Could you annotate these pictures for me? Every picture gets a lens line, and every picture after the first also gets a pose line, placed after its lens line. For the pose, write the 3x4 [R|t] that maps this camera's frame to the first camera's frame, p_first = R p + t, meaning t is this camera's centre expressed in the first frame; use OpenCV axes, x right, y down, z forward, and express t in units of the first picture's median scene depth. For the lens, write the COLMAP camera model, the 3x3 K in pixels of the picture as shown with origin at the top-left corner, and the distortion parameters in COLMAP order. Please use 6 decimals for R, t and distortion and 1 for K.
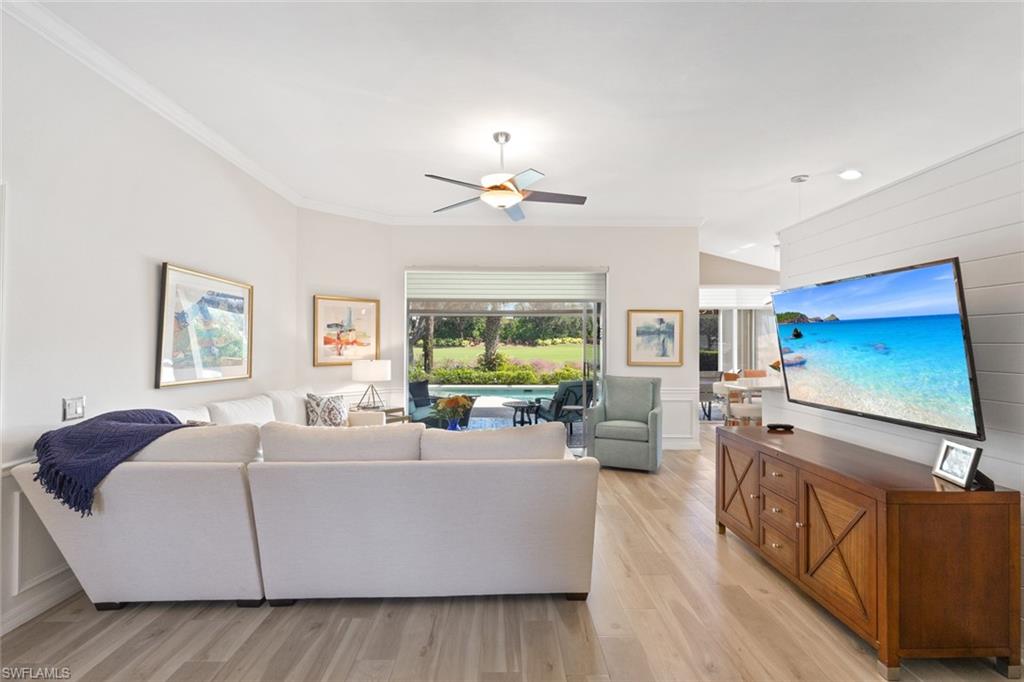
lens RADIAL K [[469.6, 0, 512.0], [0, 469.6, 341.0], [0, 0, 1]] dist [-0.001481, 0.000626]
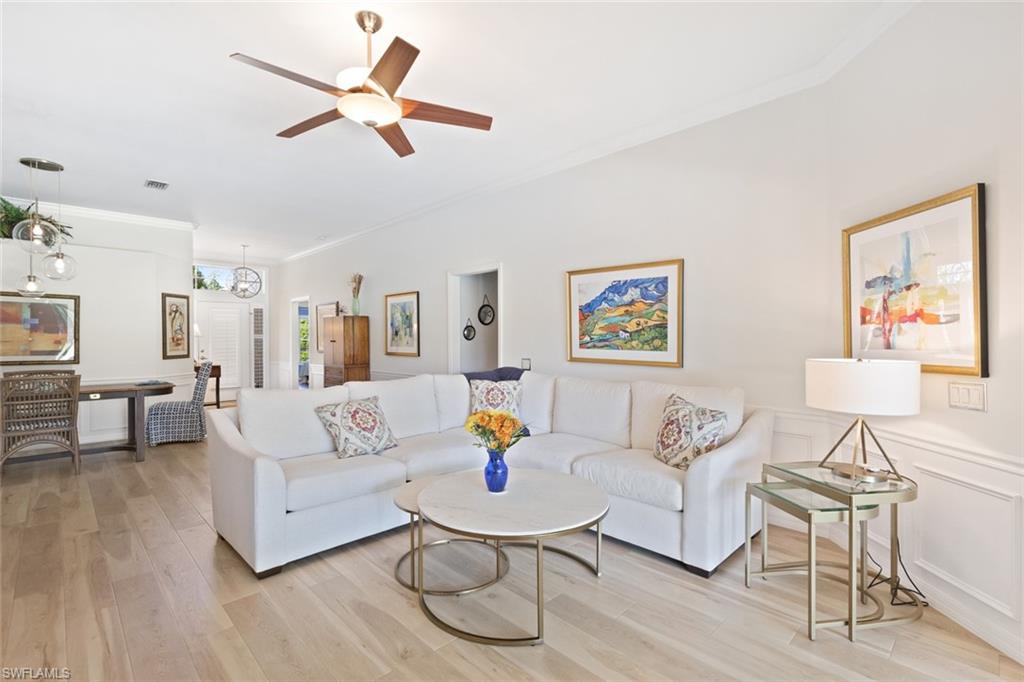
lens RADIAL K [[469.6, 0, 512.0], [0, 469.6, 341.0], [0, 0, 1]] dist [-0.001481, 0.000626]
pose [[-0.721252, 0.002207, -0.692669, 0.182339], [0.006244, 0.999975, -0.003315, 0.022316], [0.692644, -0.006716, -0.721248, 0.980929]]
